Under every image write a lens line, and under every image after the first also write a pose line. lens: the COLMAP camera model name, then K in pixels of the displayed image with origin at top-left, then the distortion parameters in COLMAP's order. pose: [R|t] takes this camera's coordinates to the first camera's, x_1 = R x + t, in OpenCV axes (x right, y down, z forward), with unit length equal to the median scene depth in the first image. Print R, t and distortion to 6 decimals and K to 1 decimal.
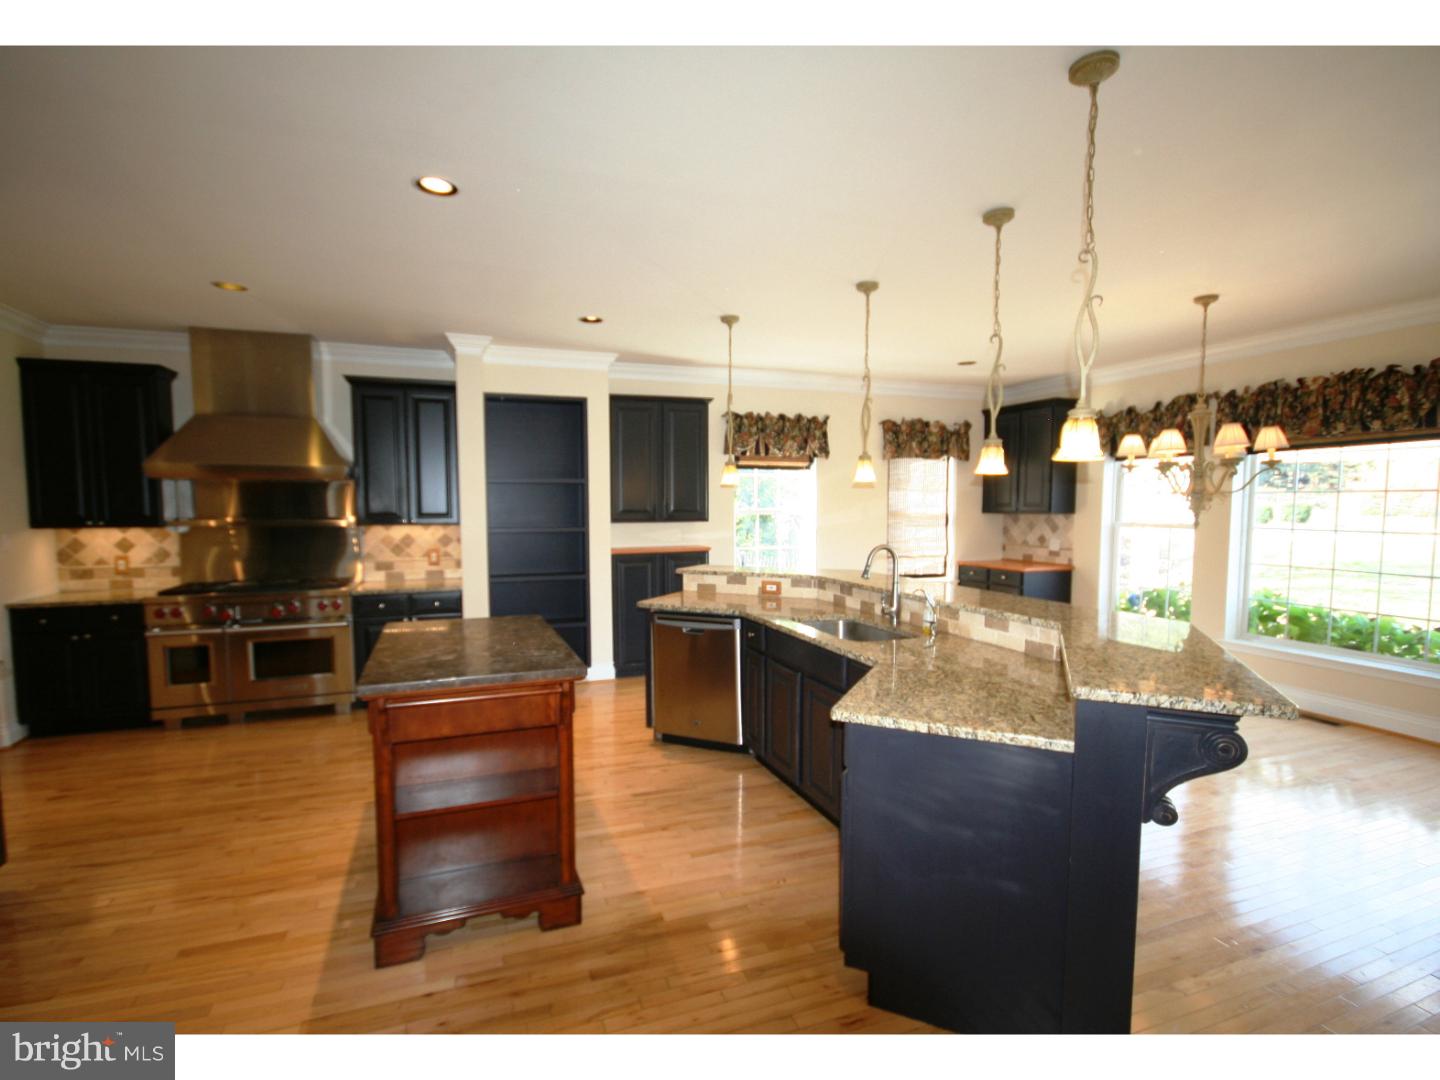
lens RADIAL K [[703.6, 0, 746.5], [0, 703.6, 562.0], [0, 0, 1]] dist [0.003125, -0.015228]
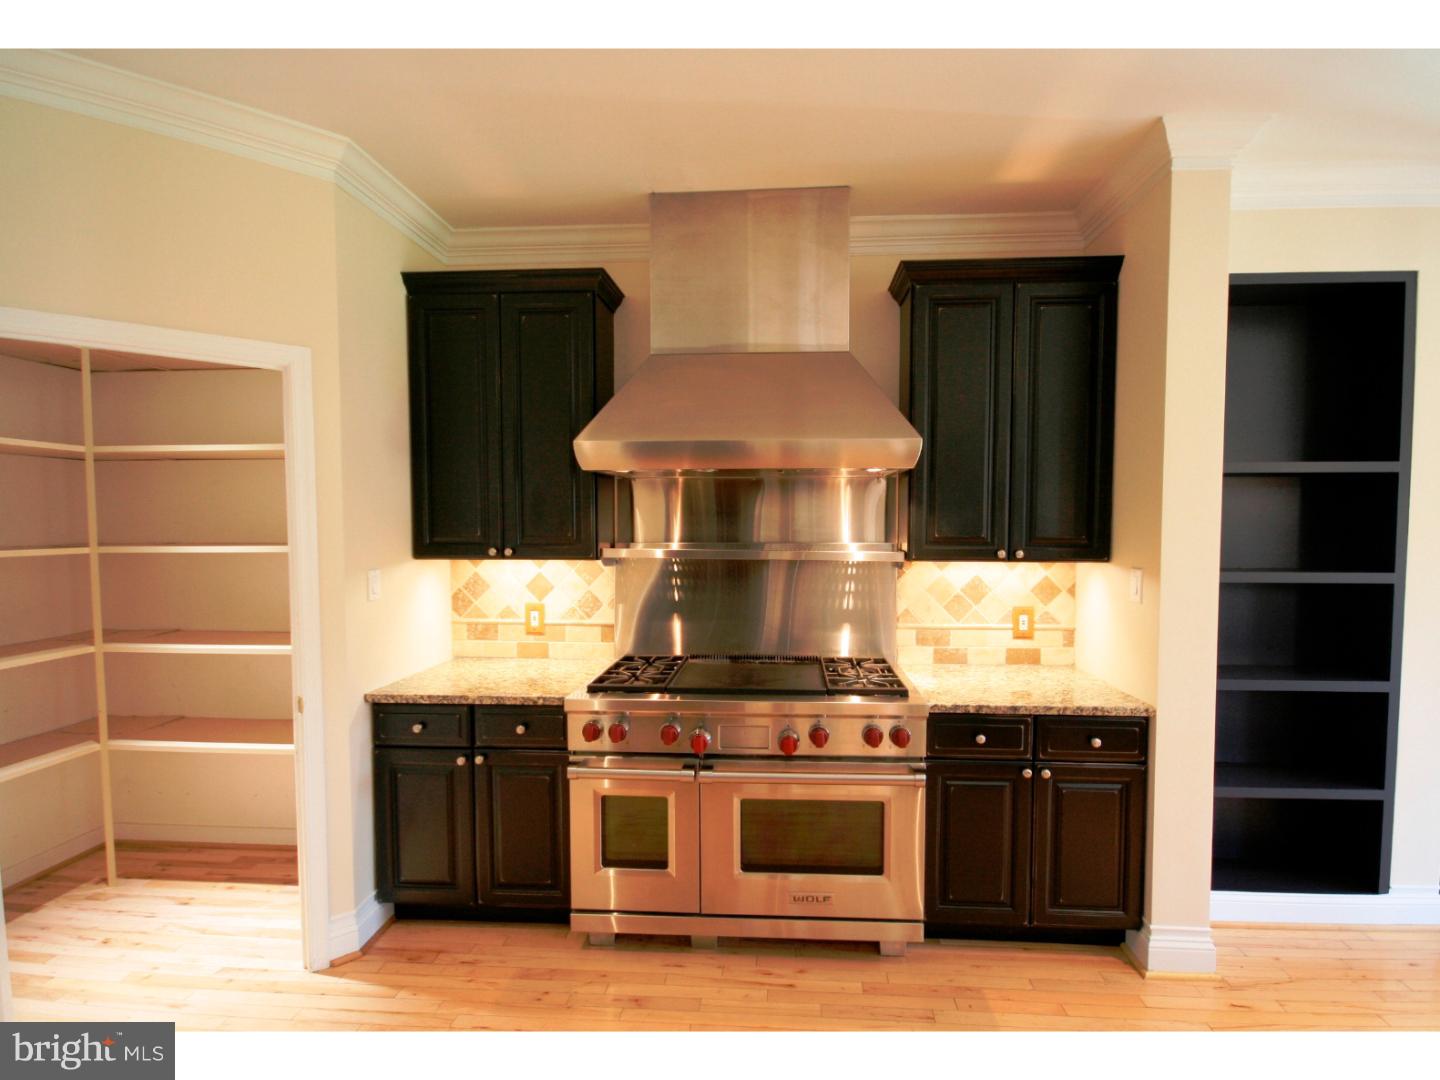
lens RADIAL K [[703.6, 0, 746.5], [0, 703.6, 562.0], [0, 0, 1]] dist [0.003125, -0.015228]
pose [[0.906359, 0.020757, -0.421998, -0.478689], [-0.032576, 0.999252, -0.020815, -0.039308], [0.421250, 0.032613, 0.906358, 0.530453]]
